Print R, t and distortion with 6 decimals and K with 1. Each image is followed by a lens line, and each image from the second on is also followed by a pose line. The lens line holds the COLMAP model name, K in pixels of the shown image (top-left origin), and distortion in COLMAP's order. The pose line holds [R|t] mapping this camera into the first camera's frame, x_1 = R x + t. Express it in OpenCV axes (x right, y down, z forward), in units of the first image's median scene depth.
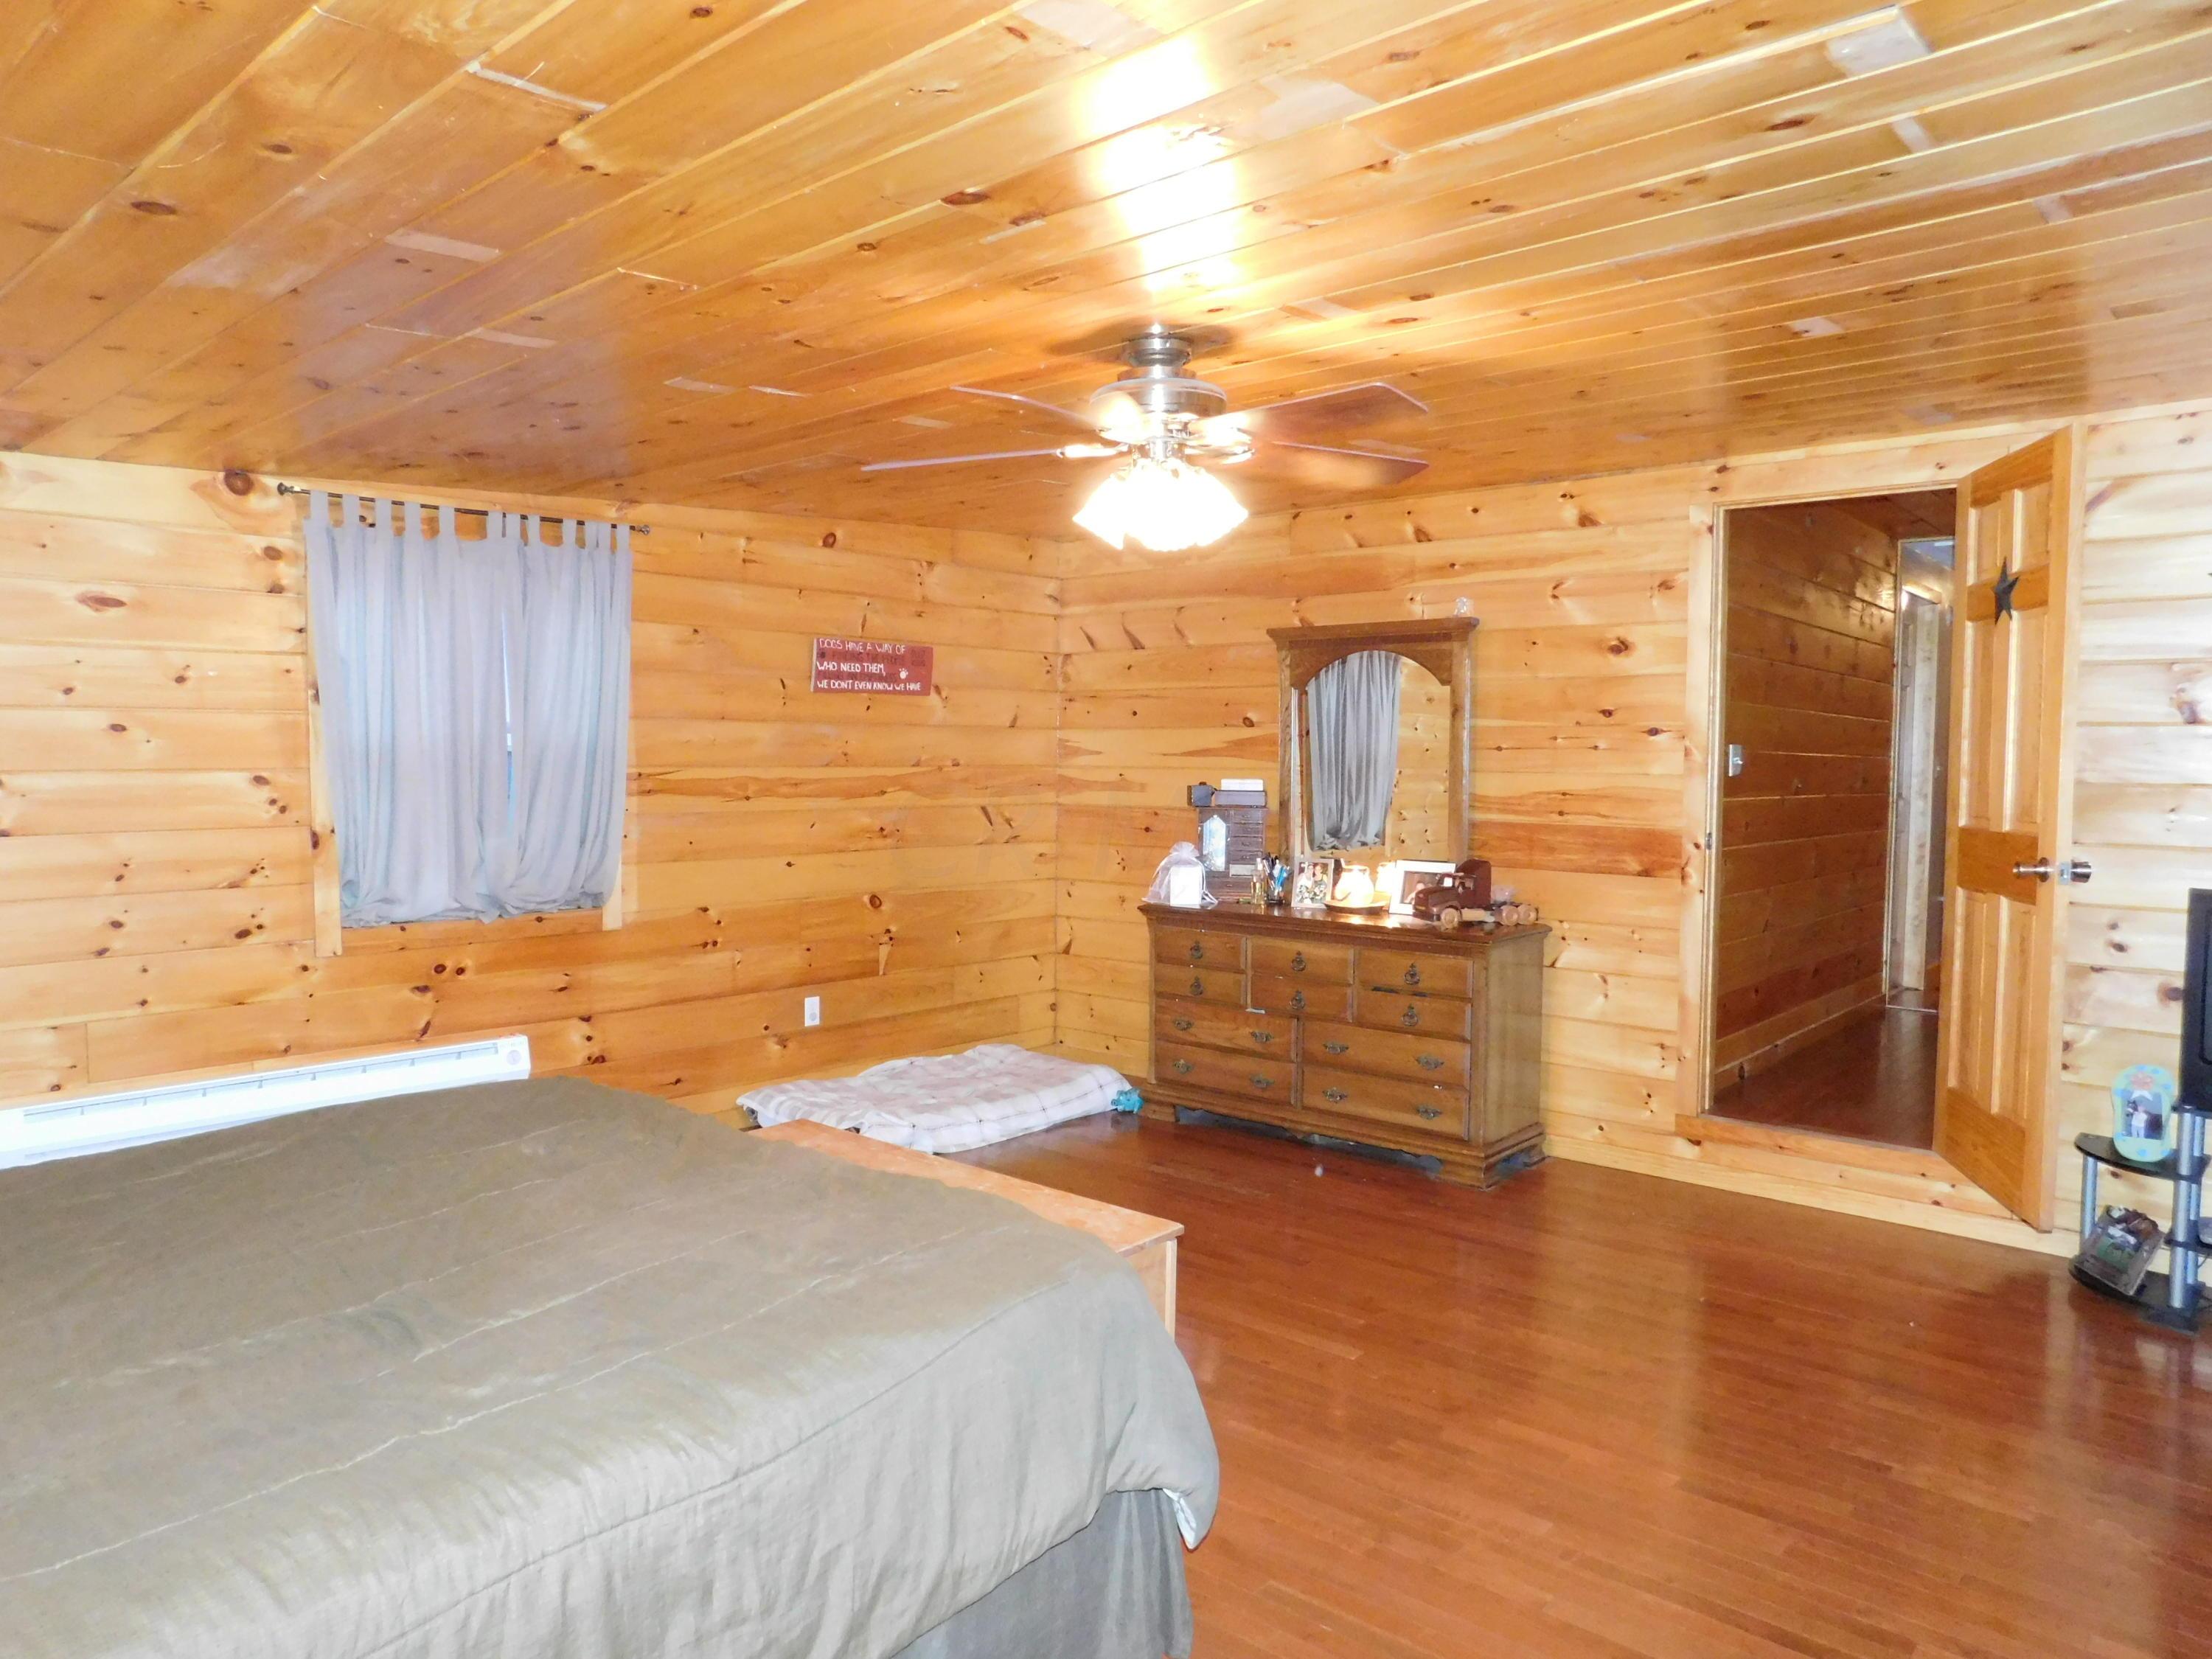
lens RADIAL K [[1475.5, 0, 1106.5], [0, 1475.5, 825.5], [0, 0, 1]] dist [-0.067158, 0.061764]
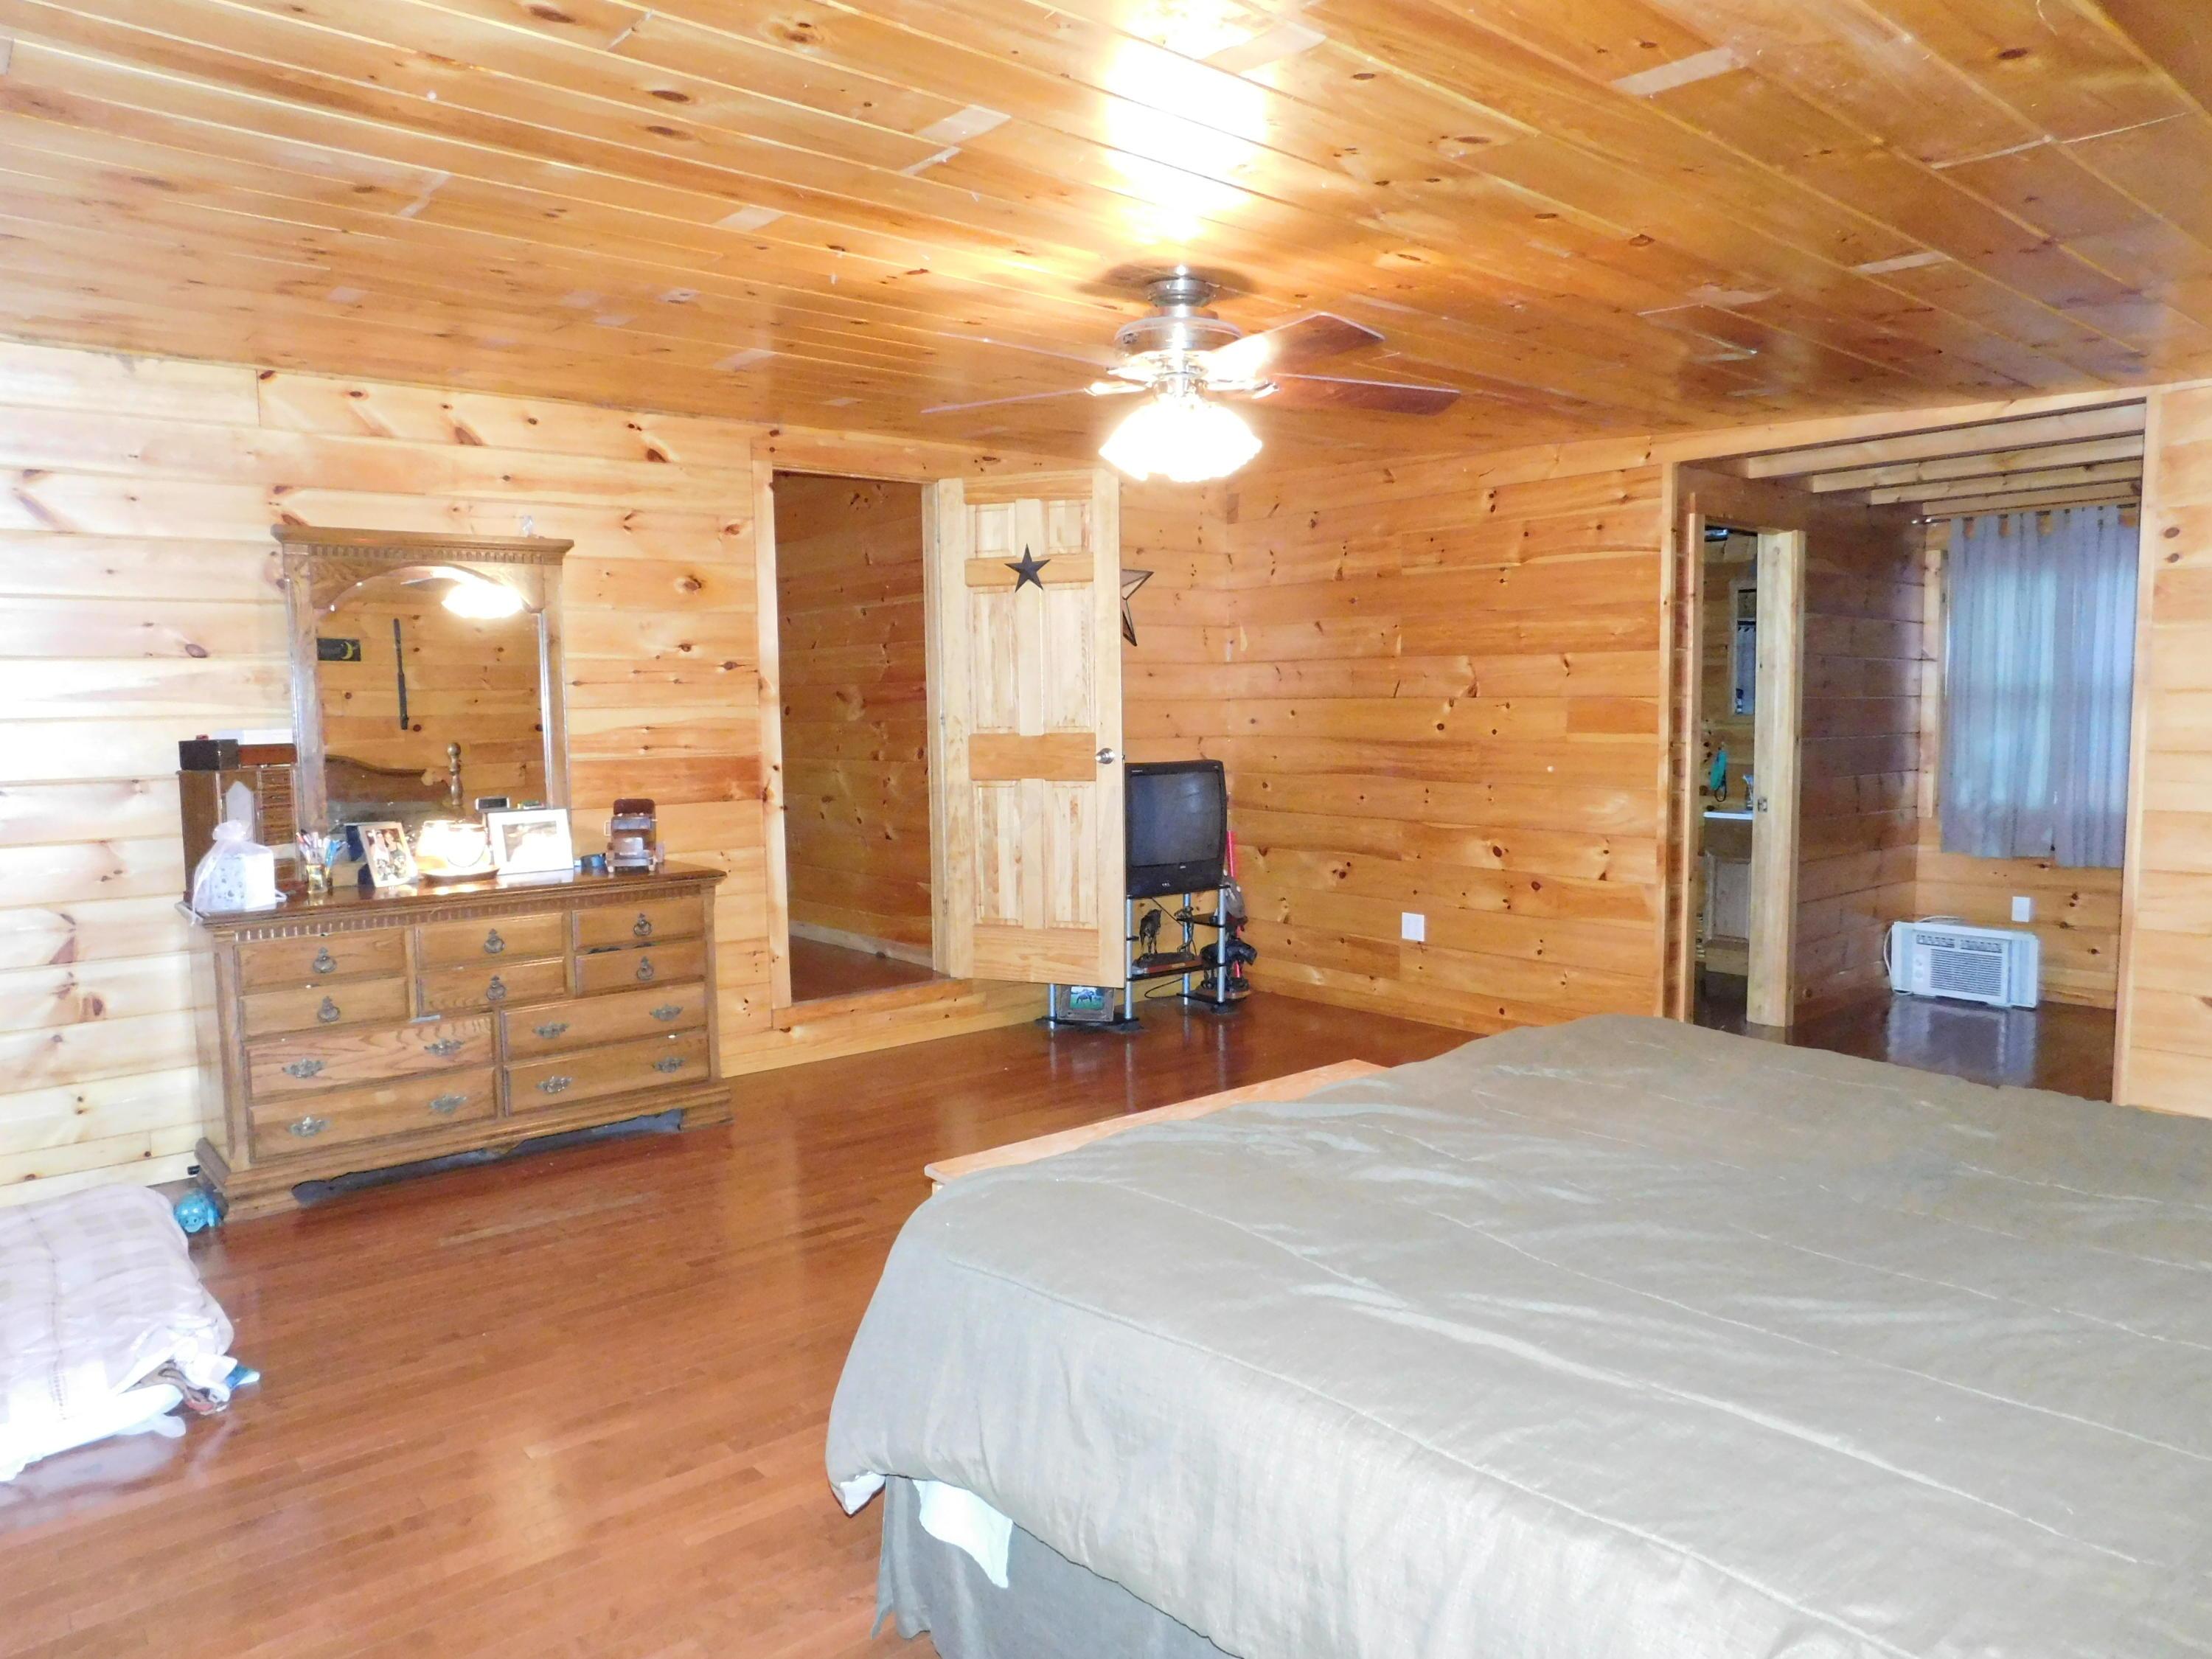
lens RADIAL K [[1475.5, 0, 1106.5], [0, 1475.5, 825.5], [0, 0, 1]] dist [-0.067158, 0.061764]
pose [[0.150635, -0.091853, 0.984313, -0.638224], [0.066744, 0.994347, 0.082576, -0.017491], [-0.986334, 0.053258, 0.155914, 0.547719]]
